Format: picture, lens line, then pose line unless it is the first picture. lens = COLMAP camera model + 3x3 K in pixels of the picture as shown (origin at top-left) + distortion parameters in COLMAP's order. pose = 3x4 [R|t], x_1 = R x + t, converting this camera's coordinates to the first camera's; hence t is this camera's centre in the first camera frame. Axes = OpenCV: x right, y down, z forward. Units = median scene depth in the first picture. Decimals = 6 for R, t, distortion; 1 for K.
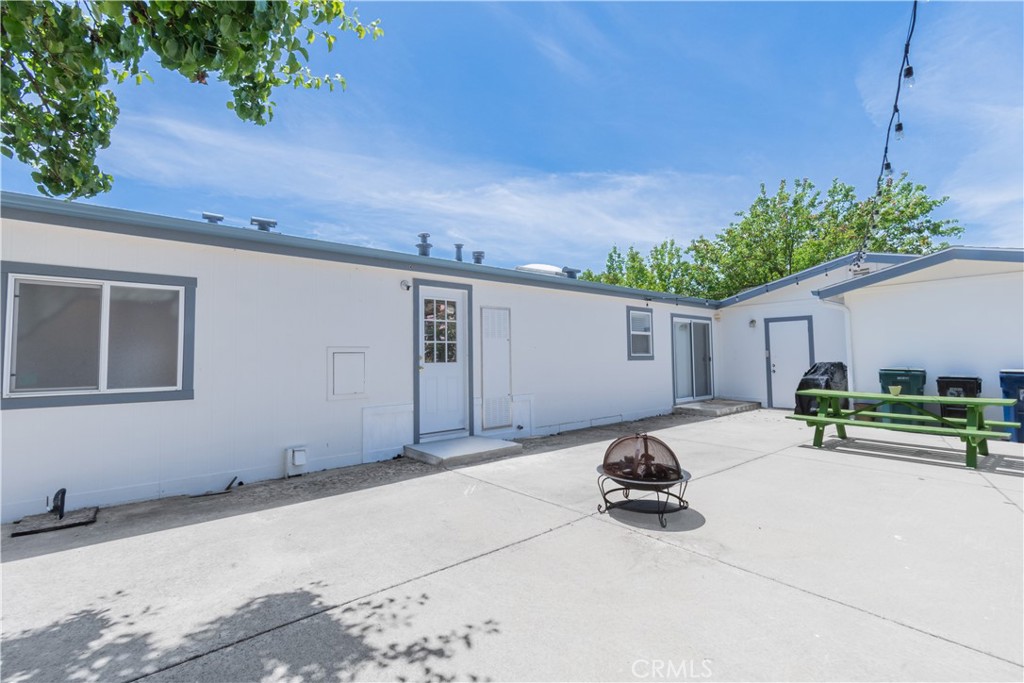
lens RADIAL K [[463.9, 0, 505.3], [0, 463.9, 336.9], [0, 0, 1]] dist [0.003266, -0.002725]
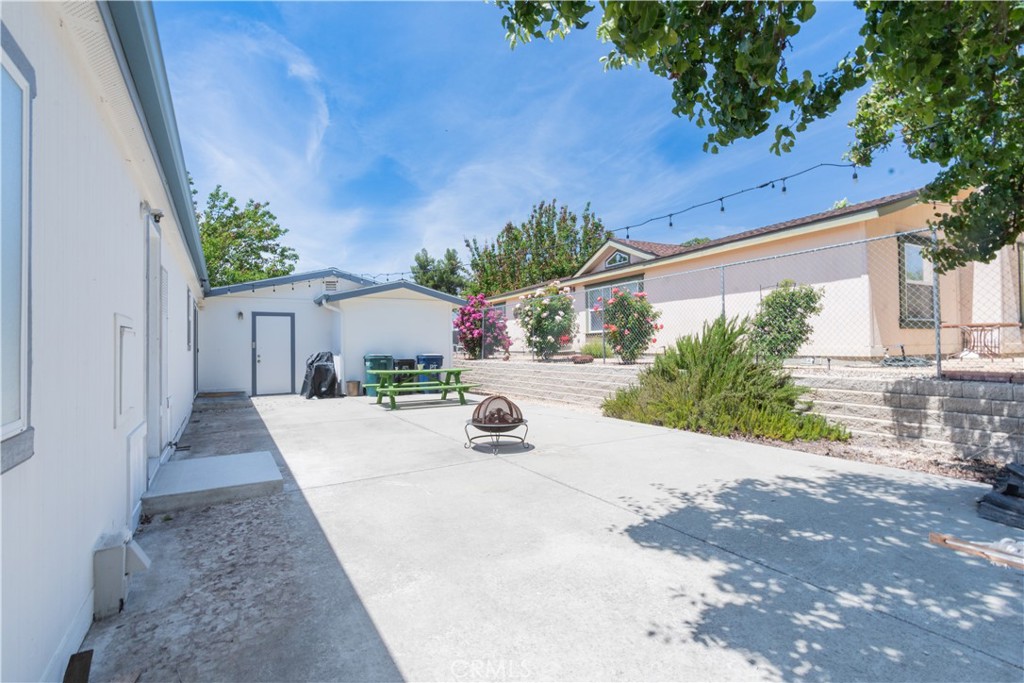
lens RADIAL K [[463.9, 0, 505.2], [0, 463.9, 342.0], [0, 0, 1]] dist [0.003266, -0.002725]
pose [[0.142410, 0.017723, 0.989649, -1.194301], [-0.033902, 0.999340, -0.013019, 0.069232], [-0.989227, -0.031697, 0.142917, 0.830713]]
